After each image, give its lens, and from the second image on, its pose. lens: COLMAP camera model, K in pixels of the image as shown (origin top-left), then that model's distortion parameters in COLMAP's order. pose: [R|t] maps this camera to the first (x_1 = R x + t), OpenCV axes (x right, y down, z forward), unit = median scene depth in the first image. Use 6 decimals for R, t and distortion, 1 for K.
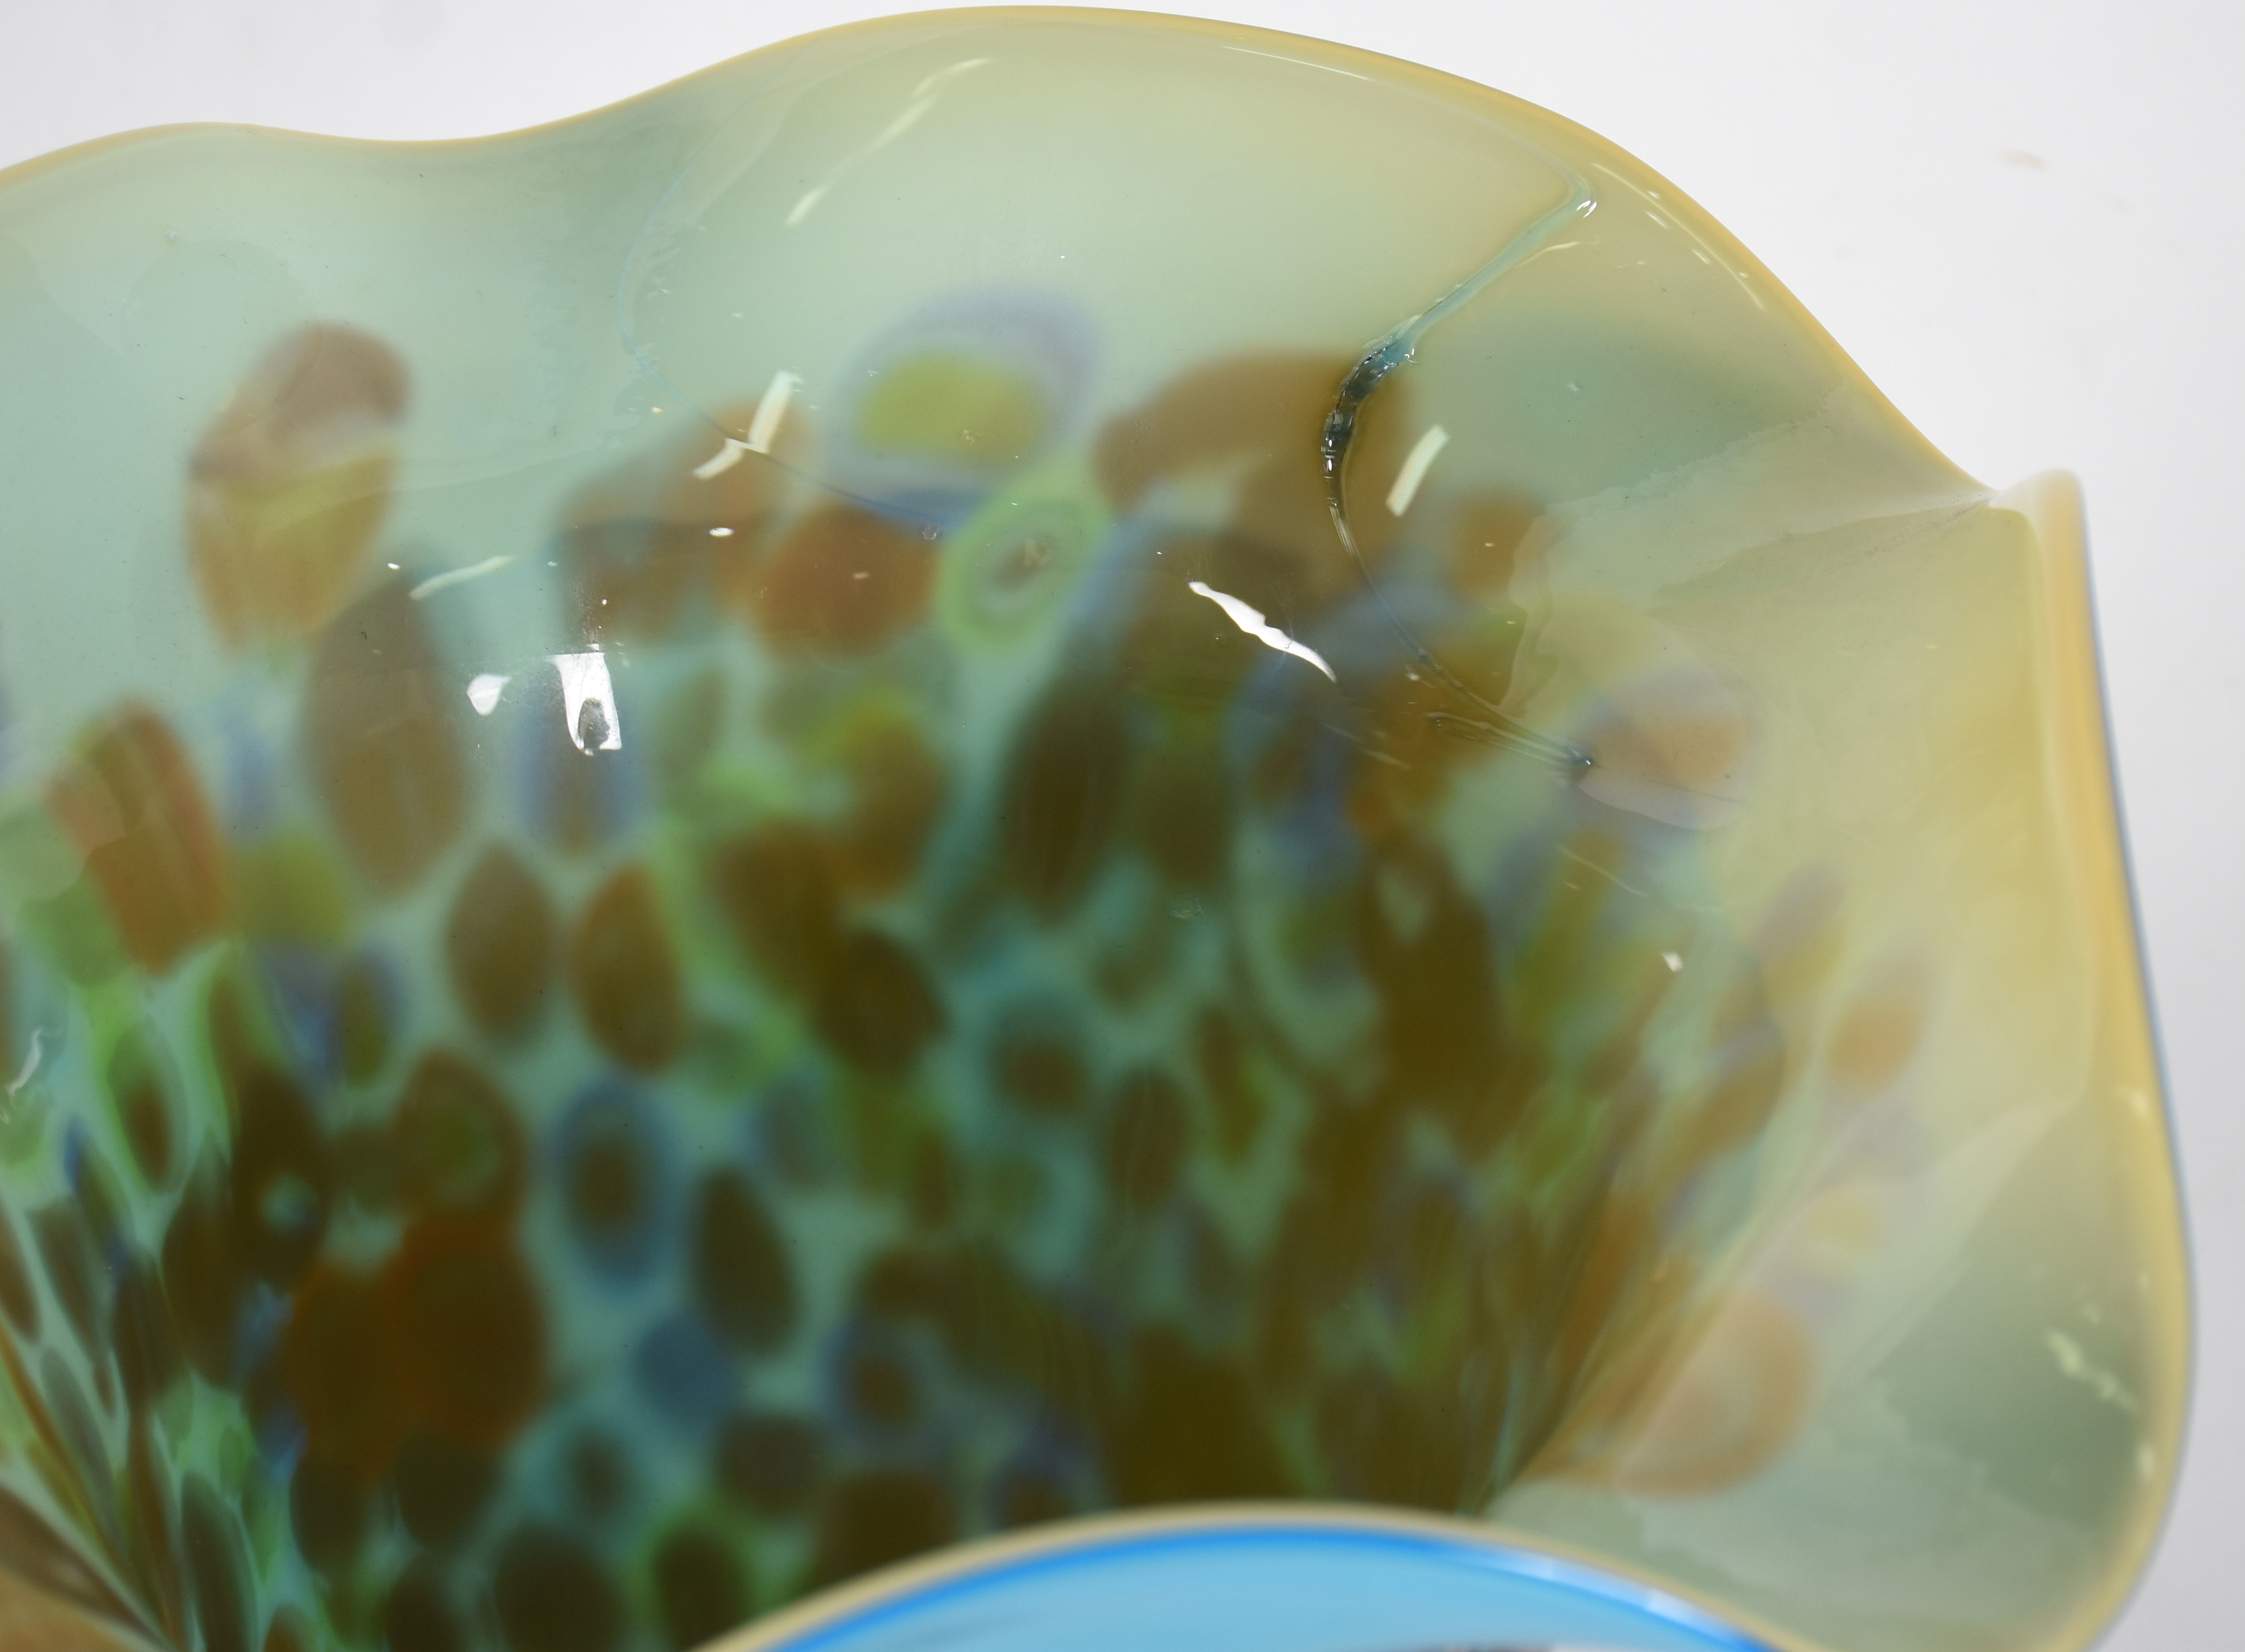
lens RADIAL K [[3850.5, 0, 1134.0], [0, 3850.5, 825.9], [0, 0, 1]] dist [0.124110, 0.000000]
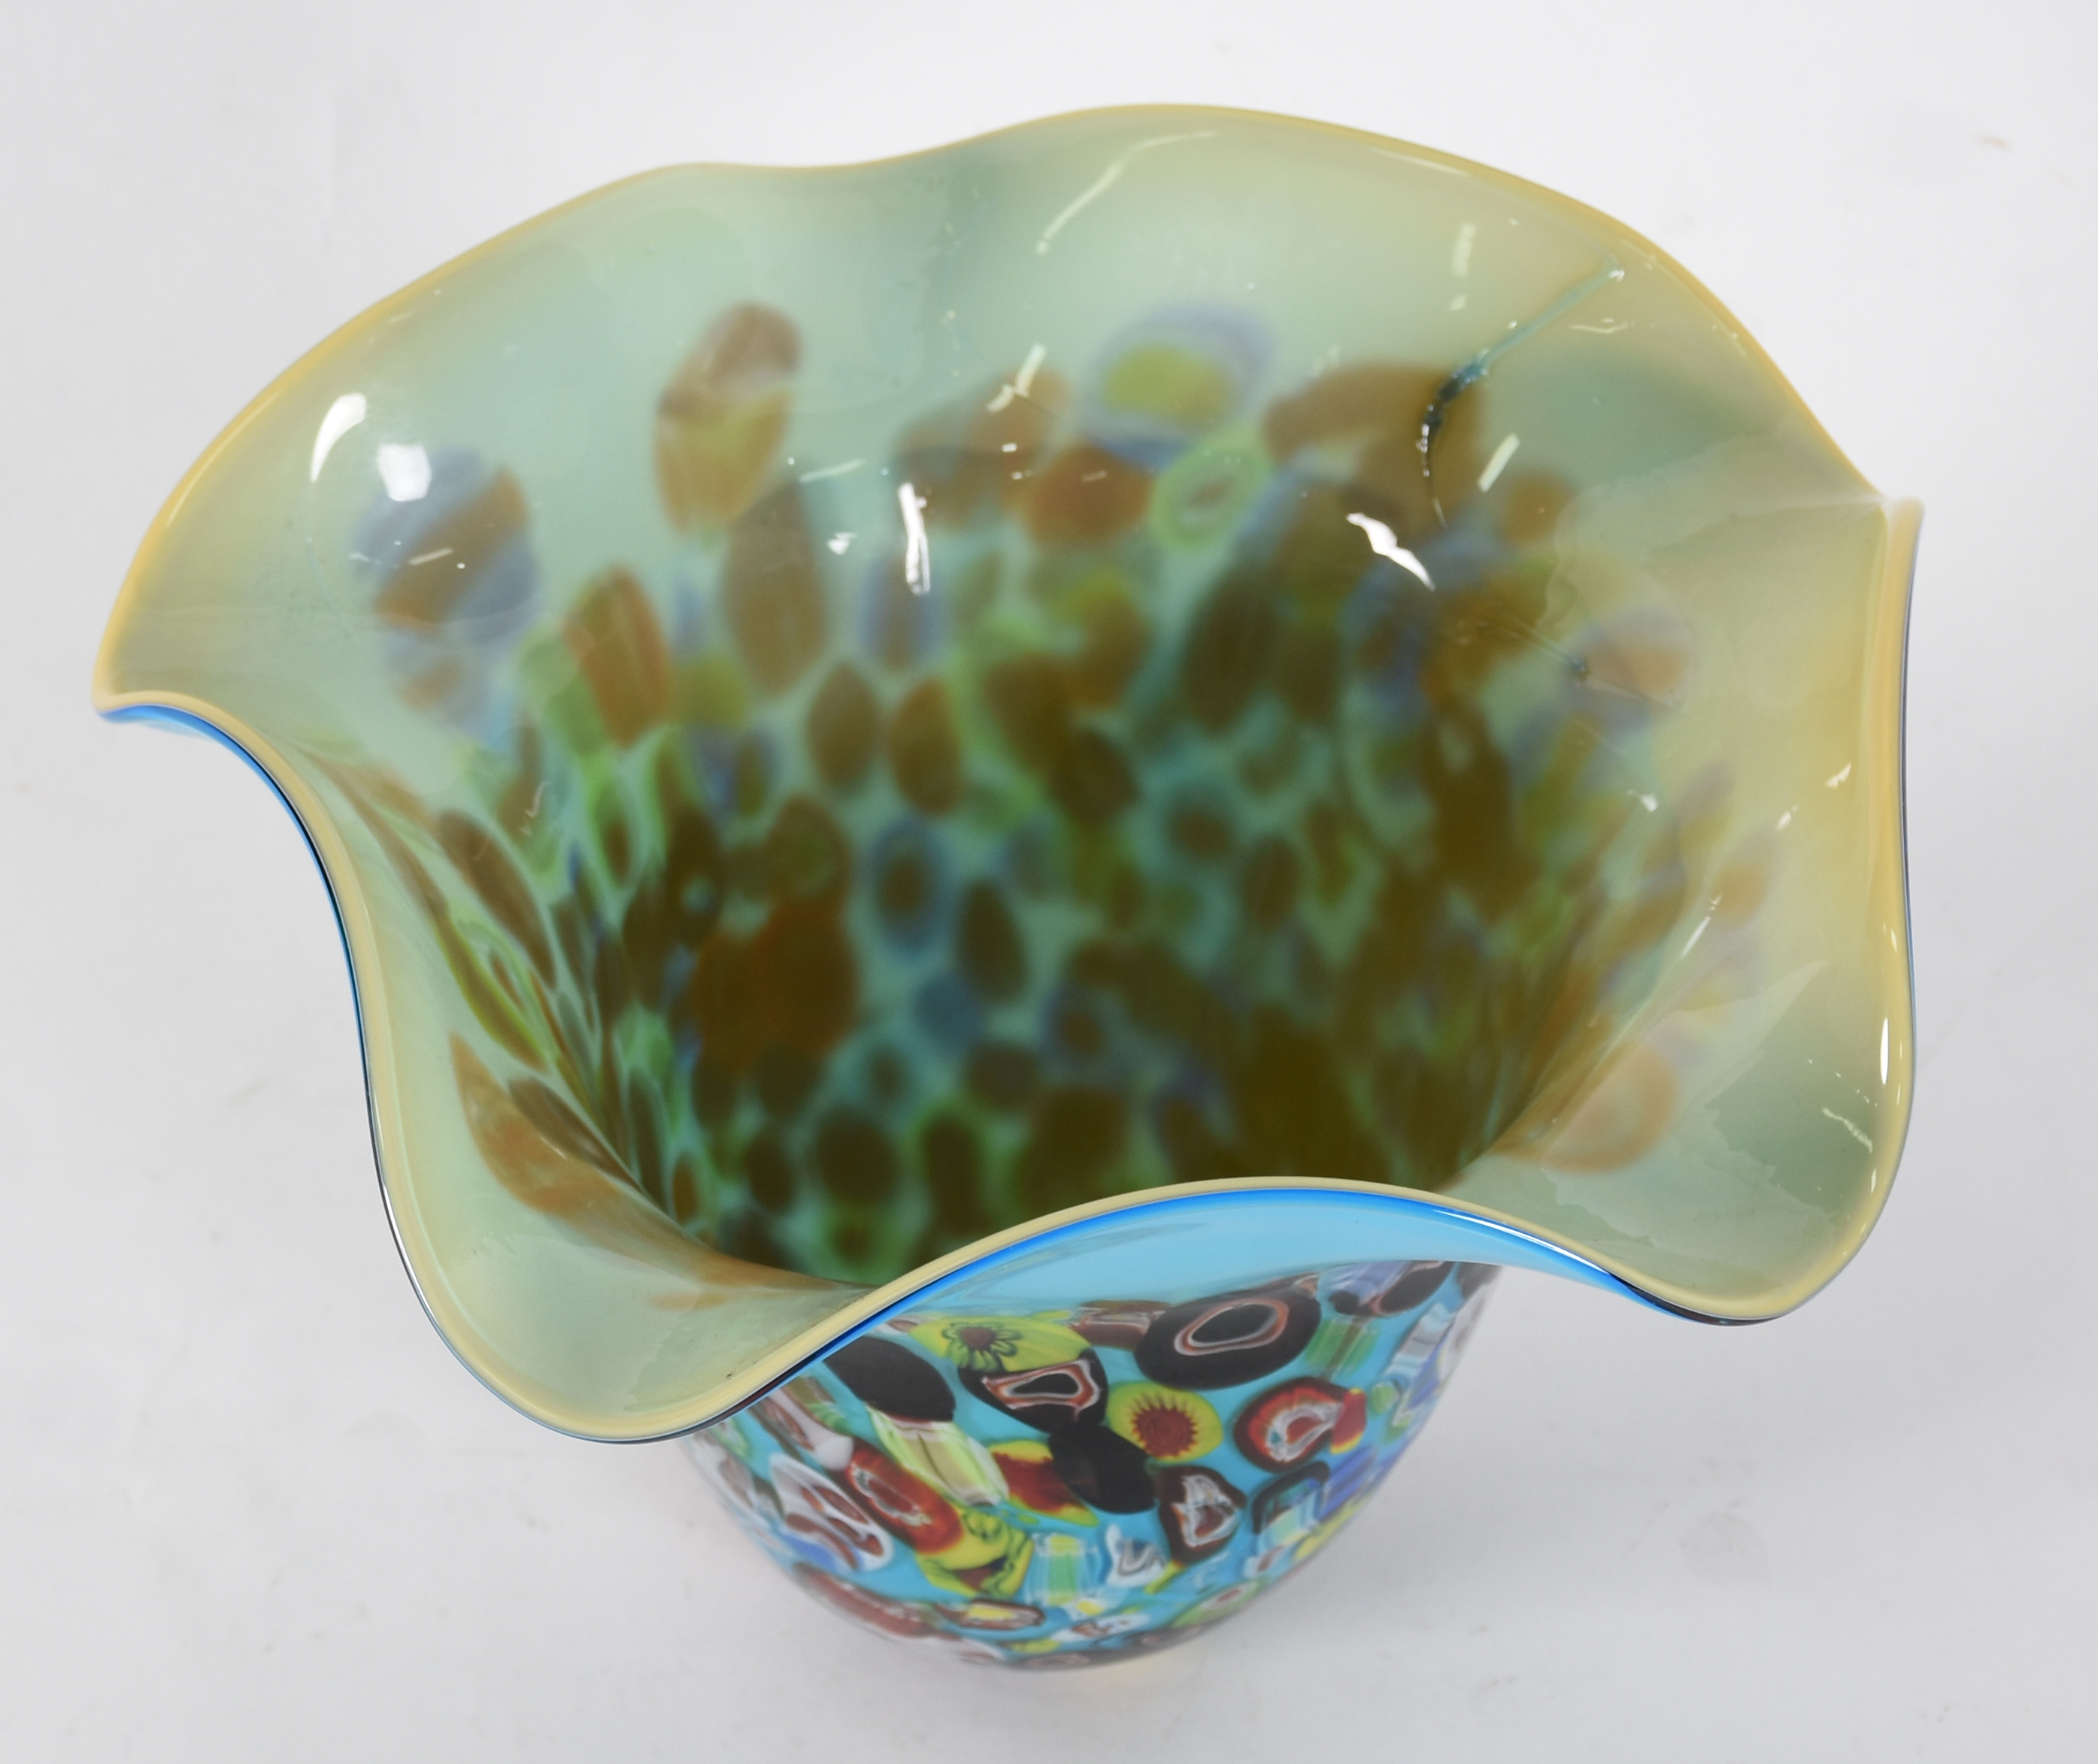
lens RADIAL K [[3382.2, 0, 1045.2], [0, 3382.2, 880.6], [0, 0, 1]] dist [-0.015369, 0.000000]
pose [[0.995322, 0.066392, -0.070193, 0.008381], [-0.056224, 0.988829, 0.138044, -0.097462], [0.078573, -0.133451, 0.987936, -0.290769]]
